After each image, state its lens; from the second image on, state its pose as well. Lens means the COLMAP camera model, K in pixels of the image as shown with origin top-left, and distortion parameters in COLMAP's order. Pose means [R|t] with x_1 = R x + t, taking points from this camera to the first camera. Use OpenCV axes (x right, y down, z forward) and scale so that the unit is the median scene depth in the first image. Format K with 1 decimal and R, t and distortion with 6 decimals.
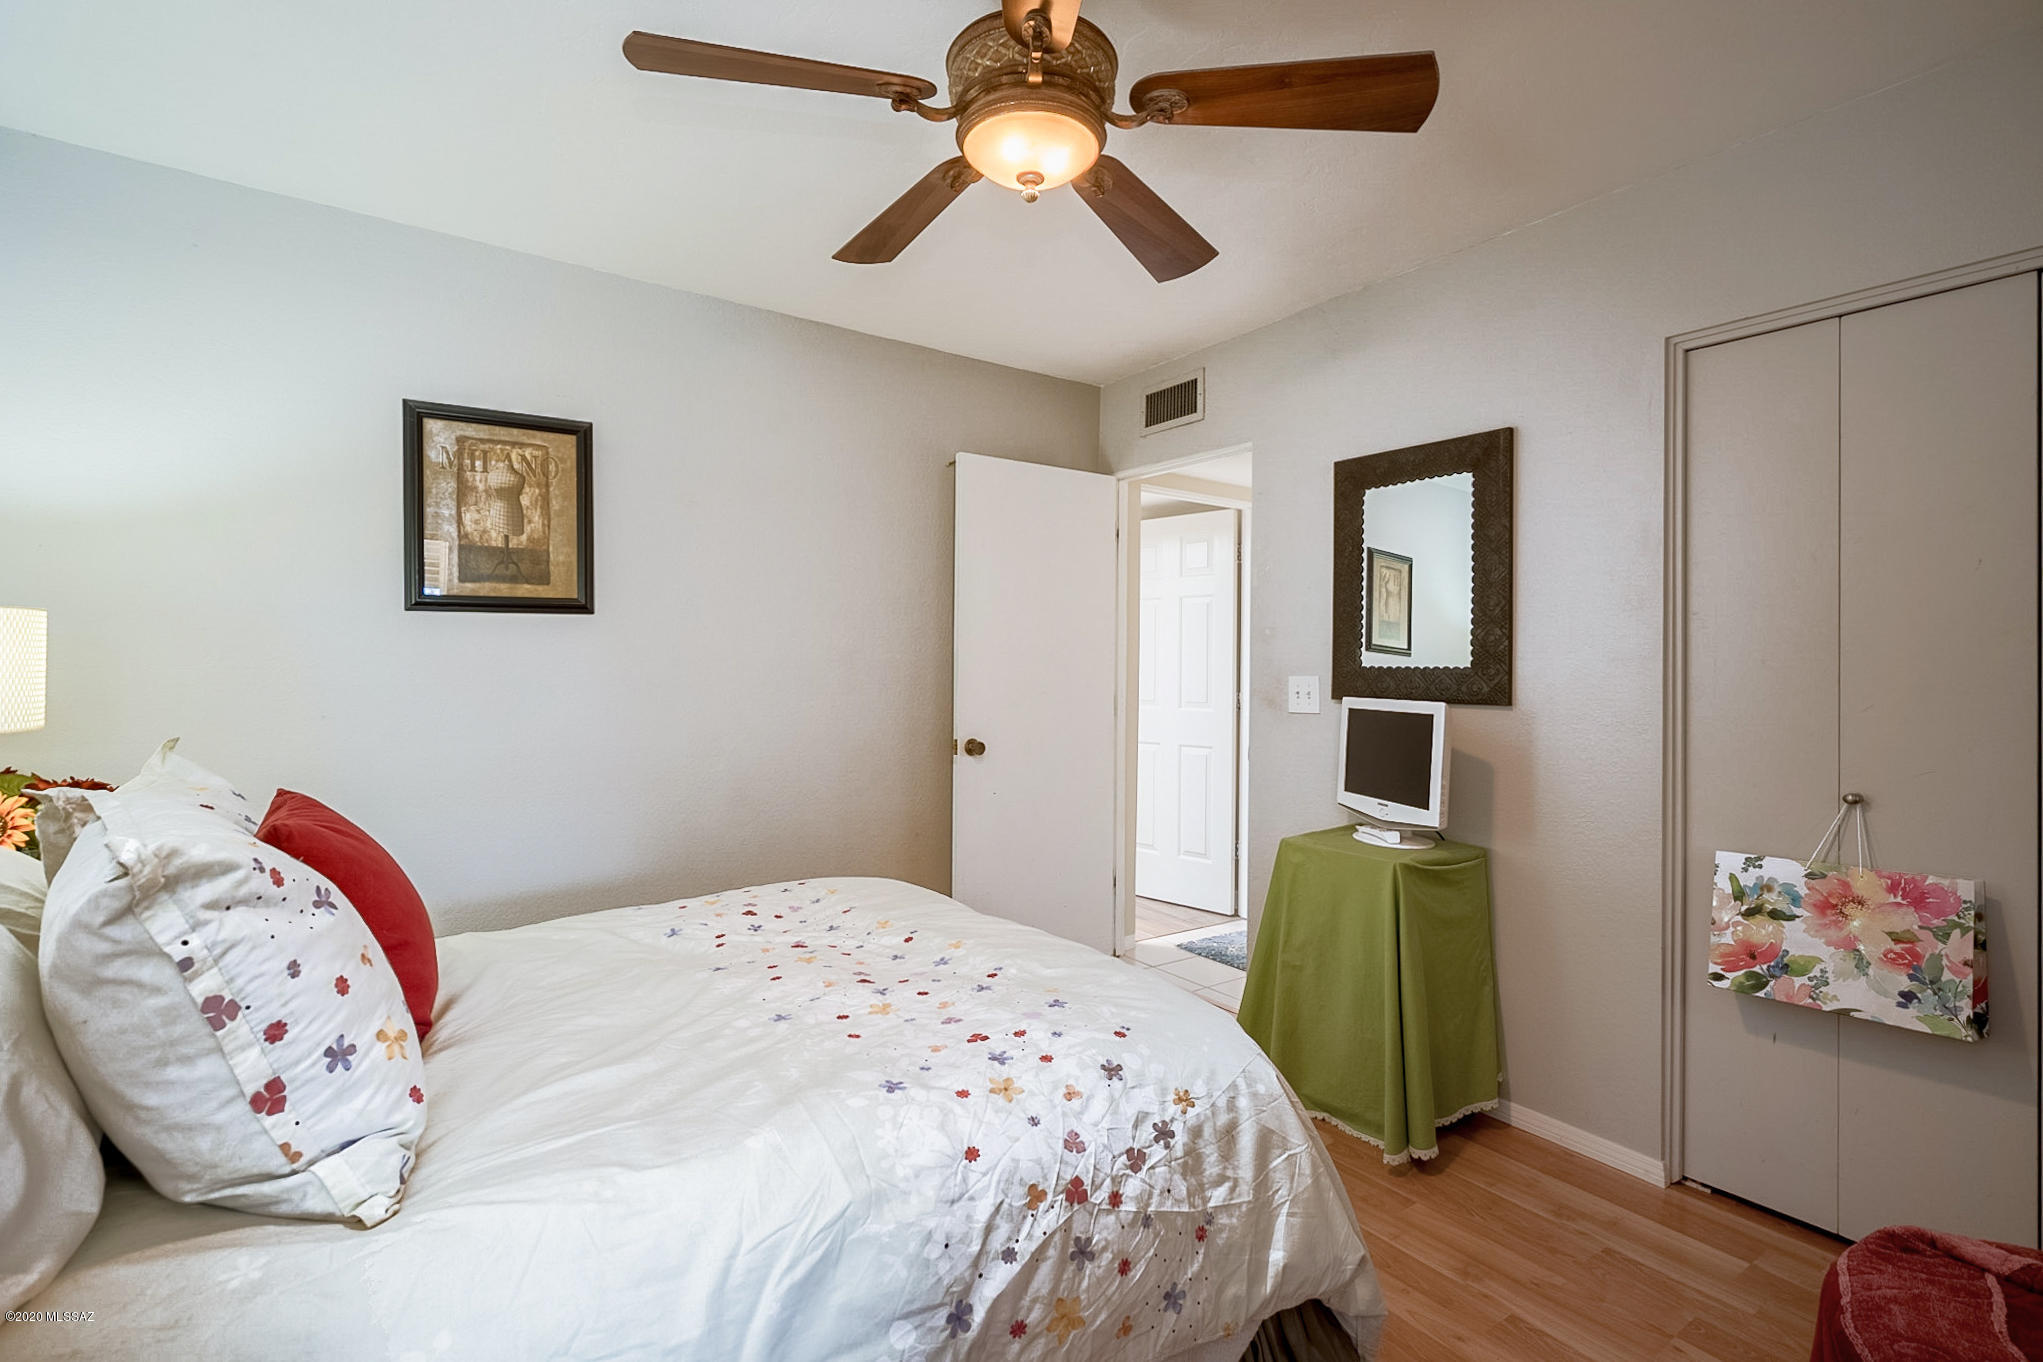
lens RADIAL K [[927.3, 0, 1018.9], [0, 927.3, 675.7], [0, 0, 1]] dist [-0.005051, -0.000042]
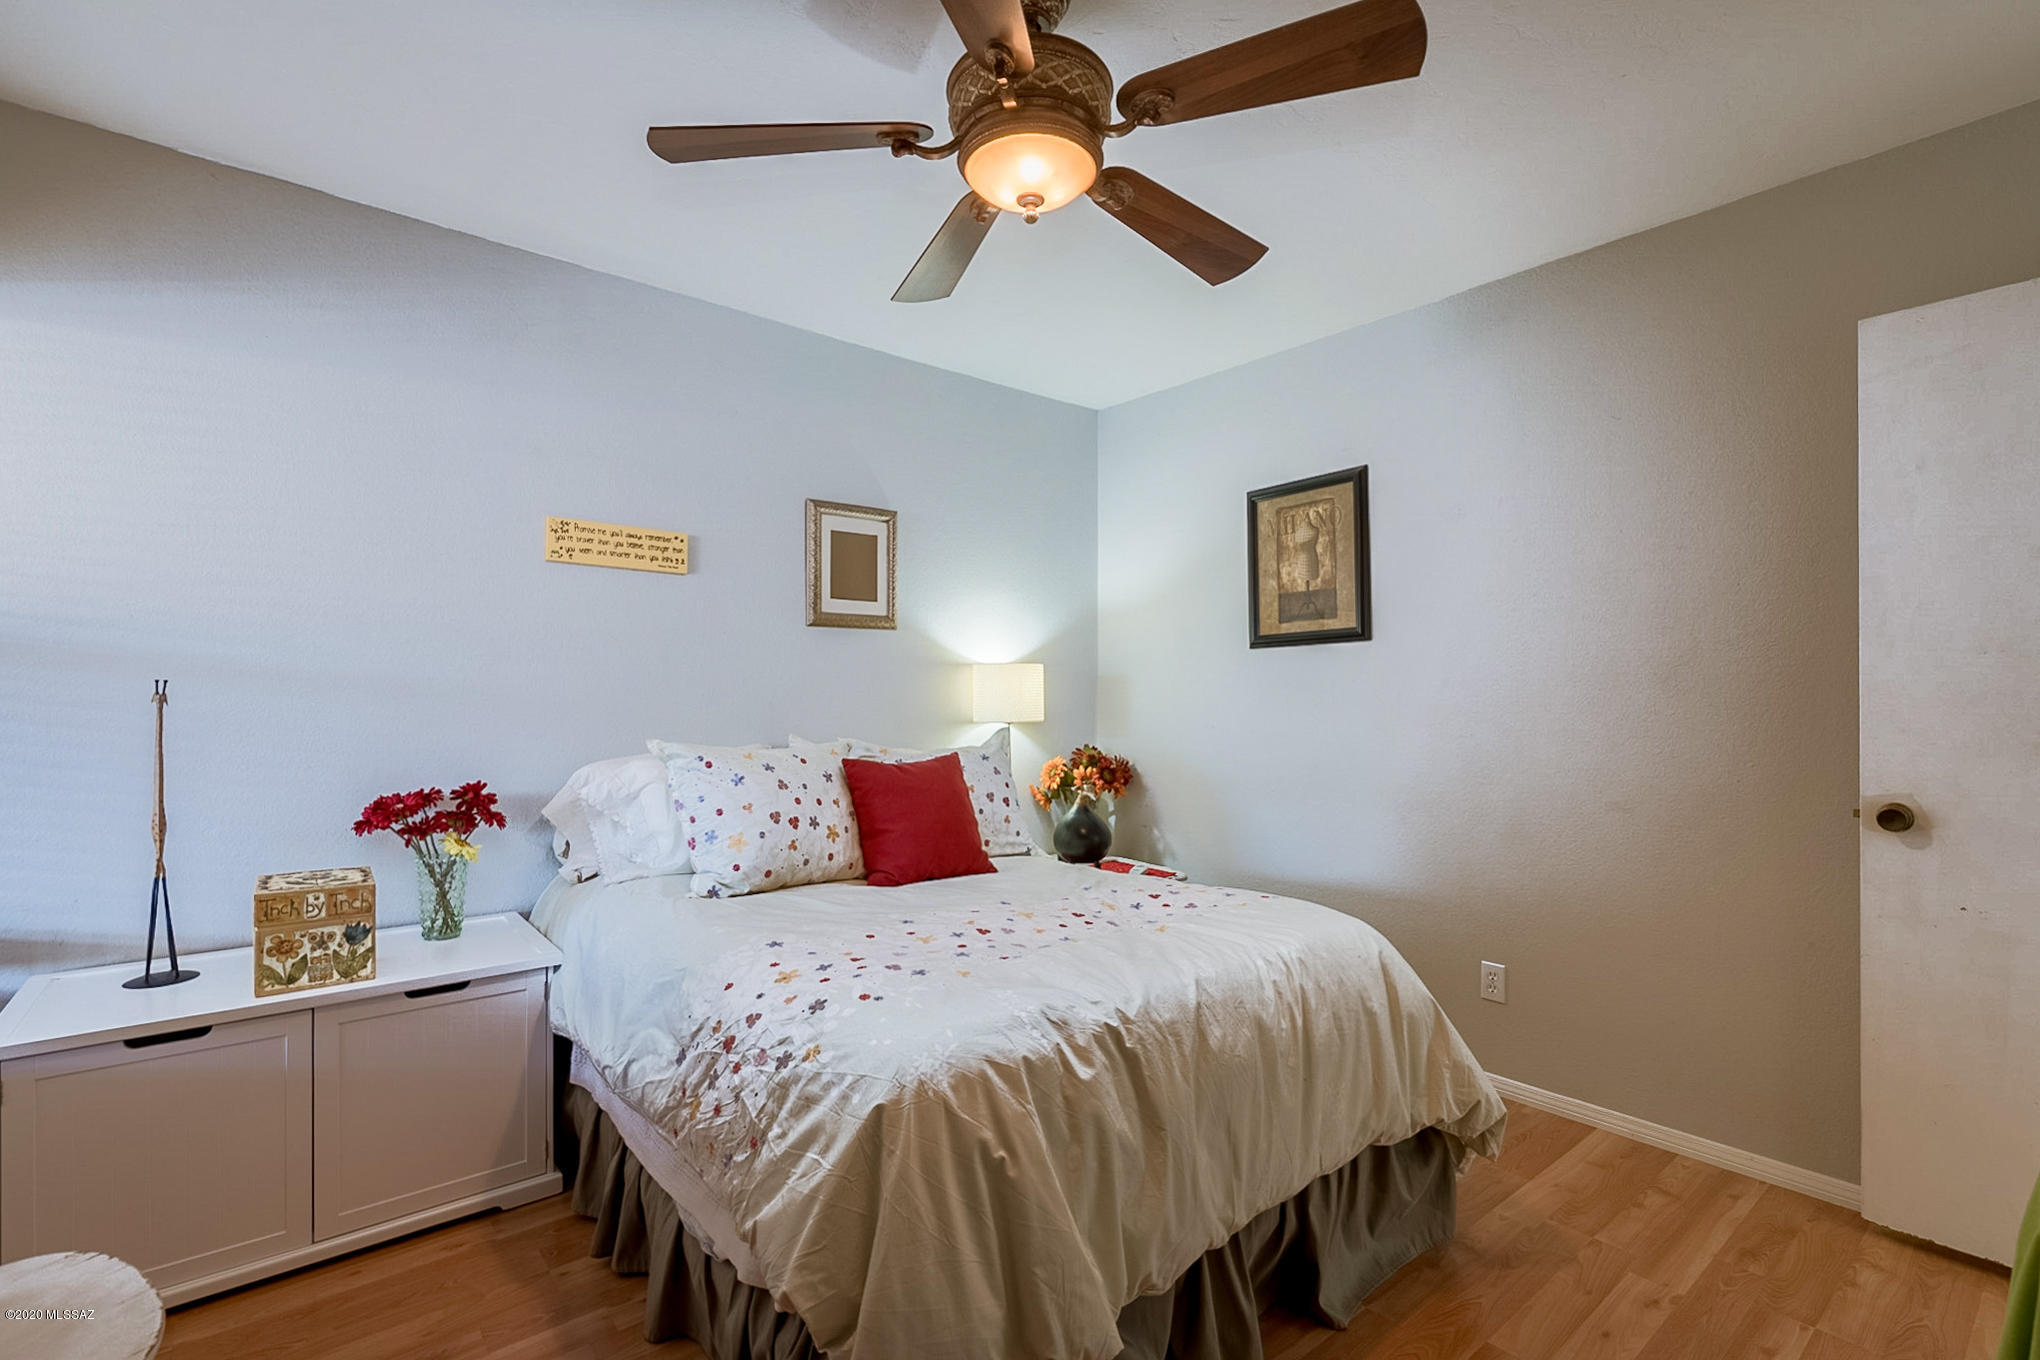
lens RADIAL K [[925.9, 0, 1017.4], [0, 925.9, 674.8], [0, 0, 1]] dist [-0.005051, -0.000042]
pose [[0.087923, -0.034047, -0.995545, 0.614871], [-0.006642, 0.999373, -0.034765, 0.015178], [0.996105, 0.009669, 0.087641, 0.525678]]
